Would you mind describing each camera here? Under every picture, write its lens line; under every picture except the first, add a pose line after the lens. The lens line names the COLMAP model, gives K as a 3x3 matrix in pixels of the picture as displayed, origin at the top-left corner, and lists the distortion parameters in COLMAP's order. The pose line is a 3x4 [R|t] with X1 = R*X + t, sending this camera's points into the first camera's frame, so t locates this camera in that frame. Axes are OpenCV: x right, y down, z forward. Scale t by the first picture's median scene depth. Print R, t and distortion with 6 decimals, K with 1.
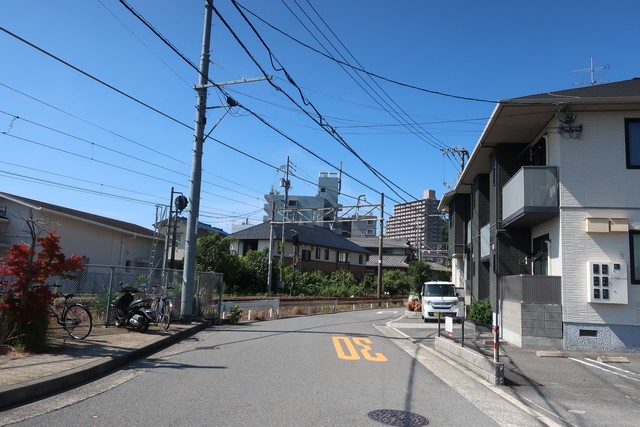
lens RADIAL K [[503.5, 0, 320.8], [0, 503.5, 214.5], [0, 0, 1]] dist [-0.006876, 0.007386]
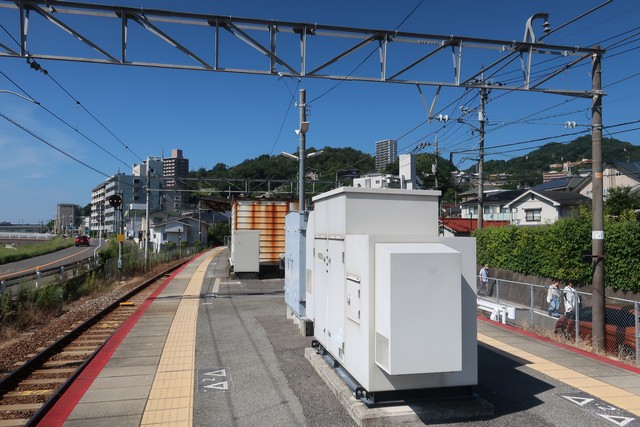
lens RADIAL K [[503.5, 0, 320.8], [0, 503.5, 214.5], [0, 0, 1]] dist [-0.006876, 0.007386]
pose [[0.845773, -0.021459, 0.533111, -3.153744], [-0.038509, 0.994130, 0.101110, -0.785837], [-0.532151, -0.106045, 0.839982, -3.917370]]
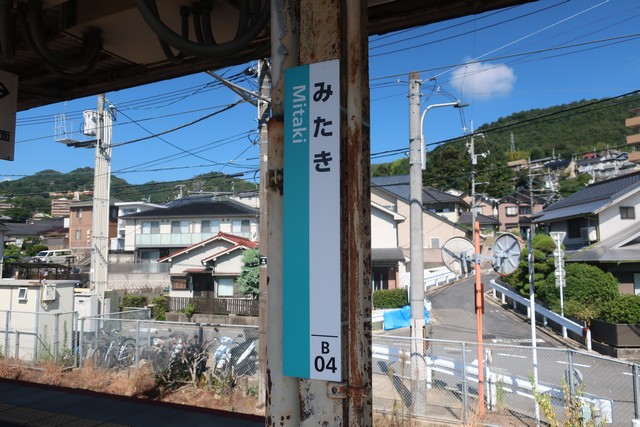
lens RADIAL K [[503.5, 0, 320.8], [0, 503.5, 214.5], [0, 0, 1]] dist [-0.006876, 0.007386]
pose [[0.061639, 0.052873, 0.996697, -2.161004], [-0.125318, 0.991103, -0.044826, -0.411027], [-0.990200, -0.122141, 0.067716, -1.493592]]
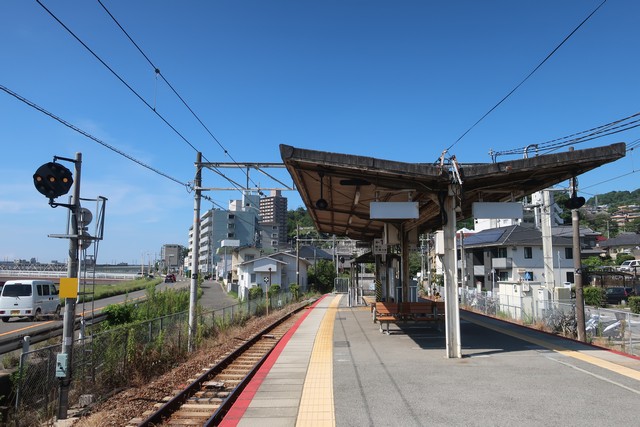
lens RADIAL K [[503.5, 0, 320.8], [0, 503.5, 214.5], [0, 0, 1]] dist [-0.006876, 0.007386]
pose [[0.931793, 0.000179, 0.362990, -2.644442], [-0.010815, 0.999570, 0.027270, -0.563094], [-0.362829, -0.029336, 0.931394, -2.455458]]
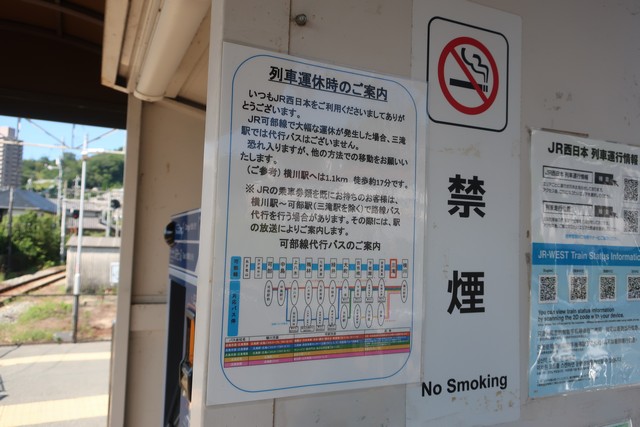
lens RADIAL K [[498.9, 0, 319.2], [0, 498.9, 213.1], [0, 0, 1]] dist [-0.004649, 0.000173]
pose [[0.674673, 0.019889, 0.737848, -1.634258], [-0.100070, 0.992872, 0.064738, -0.256344], [-0.731302, -0.117514, 0.671855, -0.553550]]
